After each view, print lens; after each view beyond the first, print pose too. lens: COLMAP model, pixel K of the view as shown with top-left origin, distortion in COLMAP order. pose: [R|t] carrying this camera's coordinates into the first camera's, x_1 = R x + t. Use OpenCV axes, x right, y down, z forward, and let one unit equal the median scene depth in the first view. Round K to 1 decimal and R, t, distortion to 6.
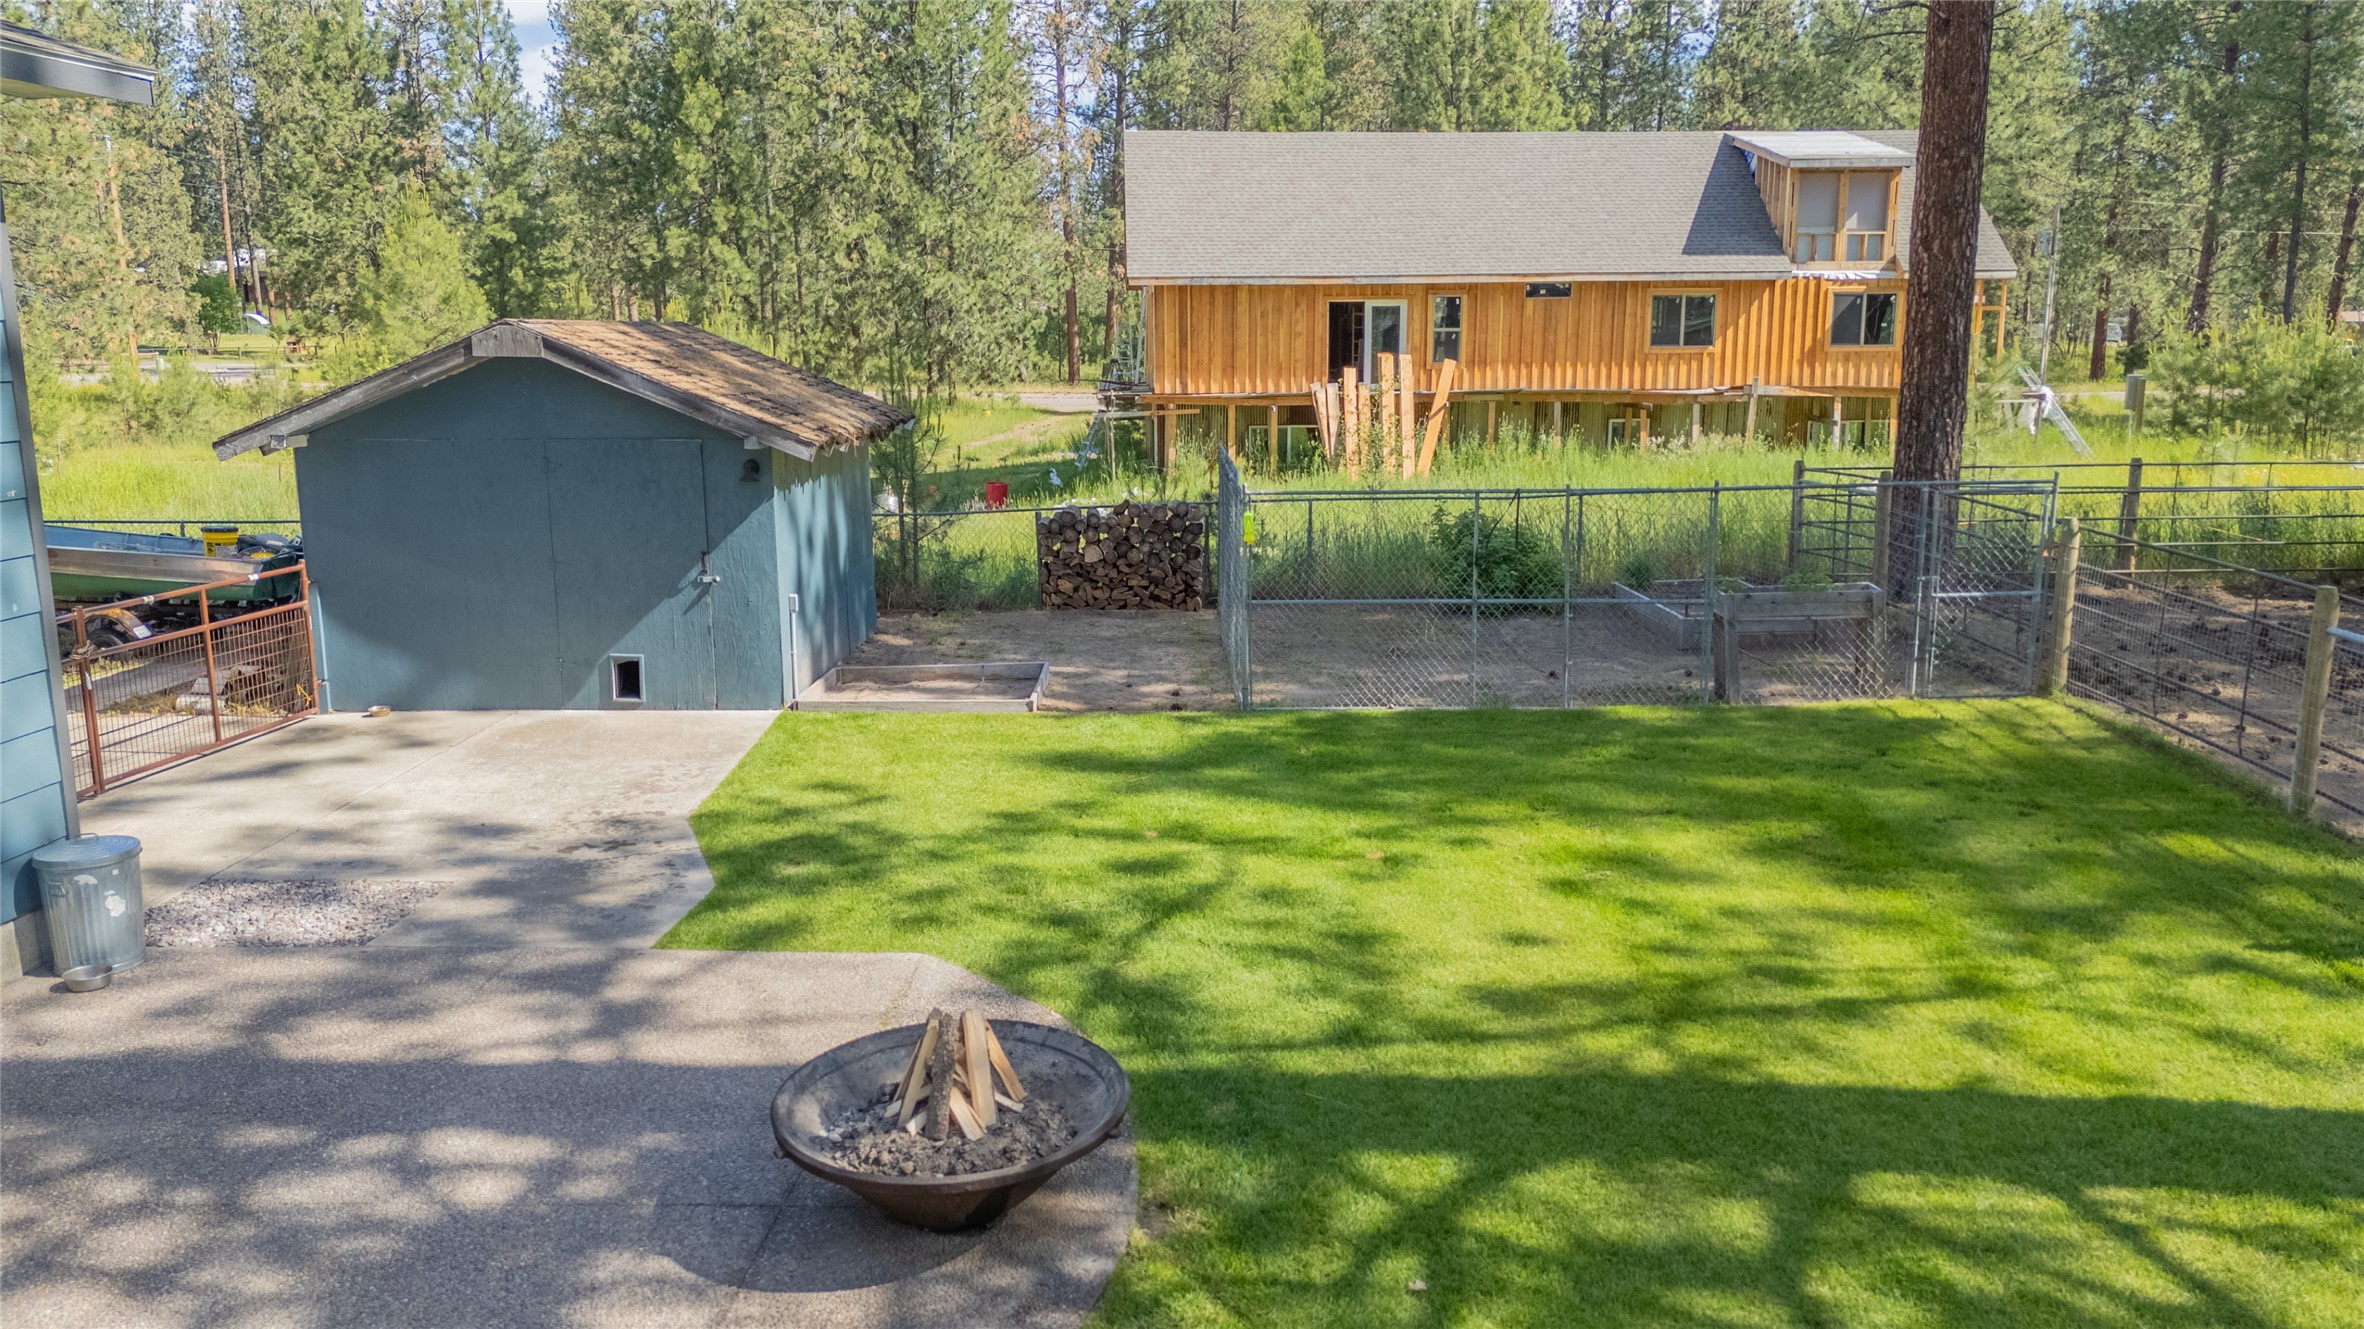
lens RADIAL K [[1745.2, 0, 1182.0], [0, 1745.2, 664.5], [0, 0, 1]] dist [0.059194, -0.039615]
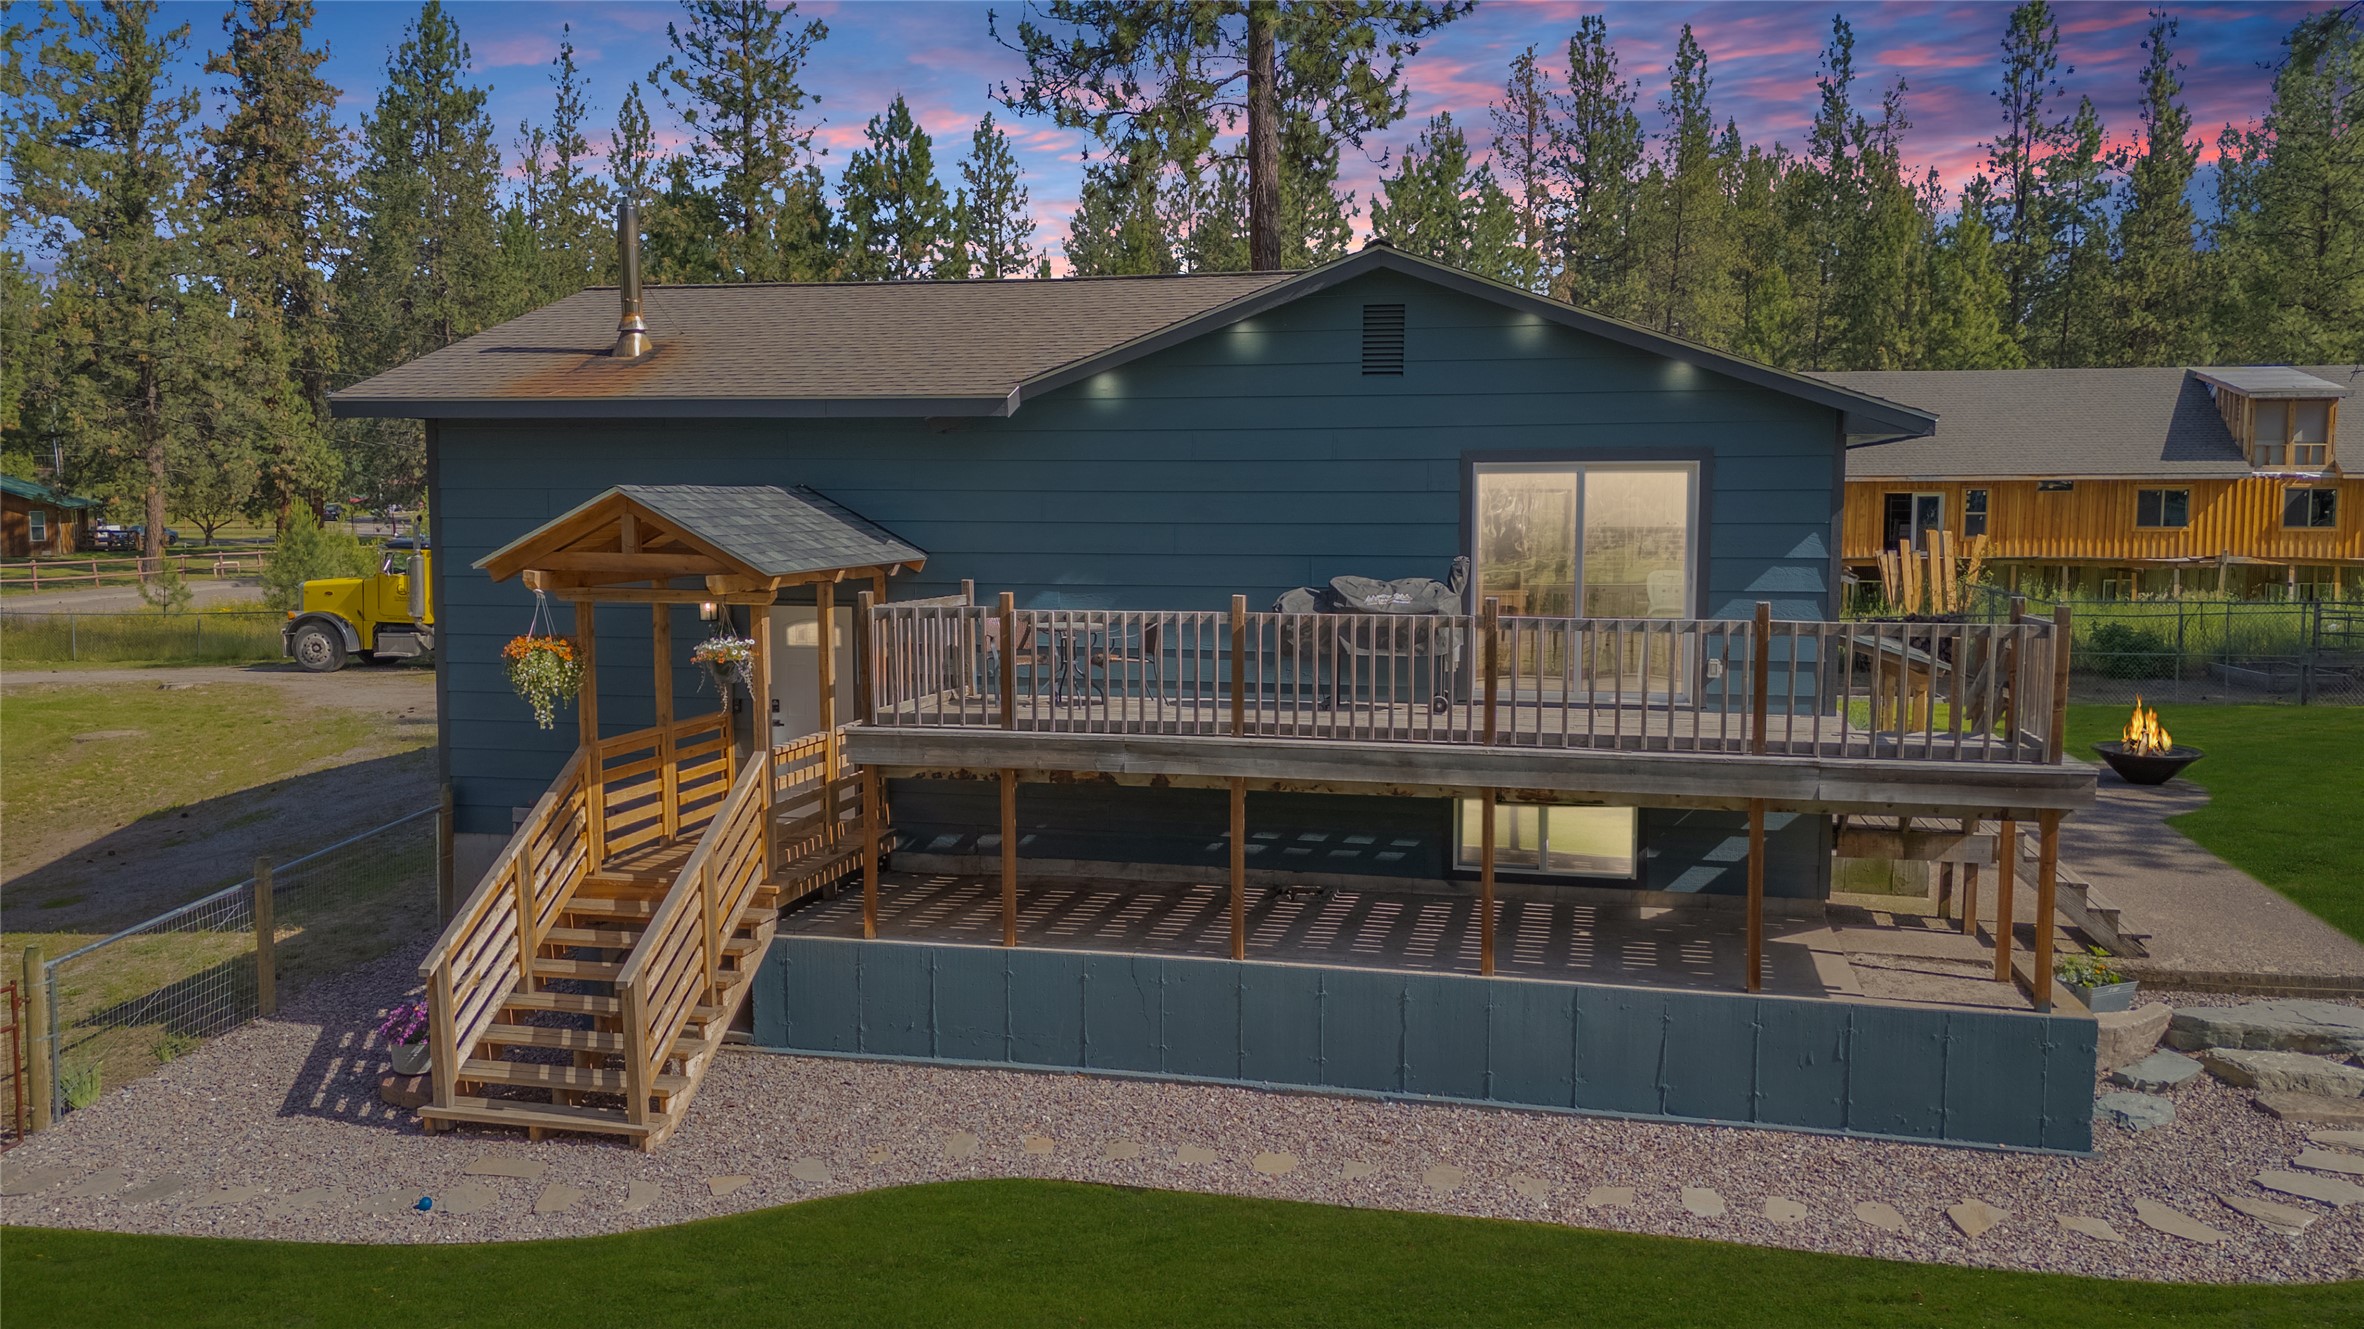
lens RADIAL K [[1745.2, 0, 1182.0], [0, 1745.2, 664.5], [0, 0, 1]] dist [0.059194, -0.039615]
pose [[0.985869, 0.019716, -0.166352, -0.230730], [-0.035222, 0.995248, -0.090782, 0.074629], [0.163772, 0.095358, 0.981879, -0.451704]]
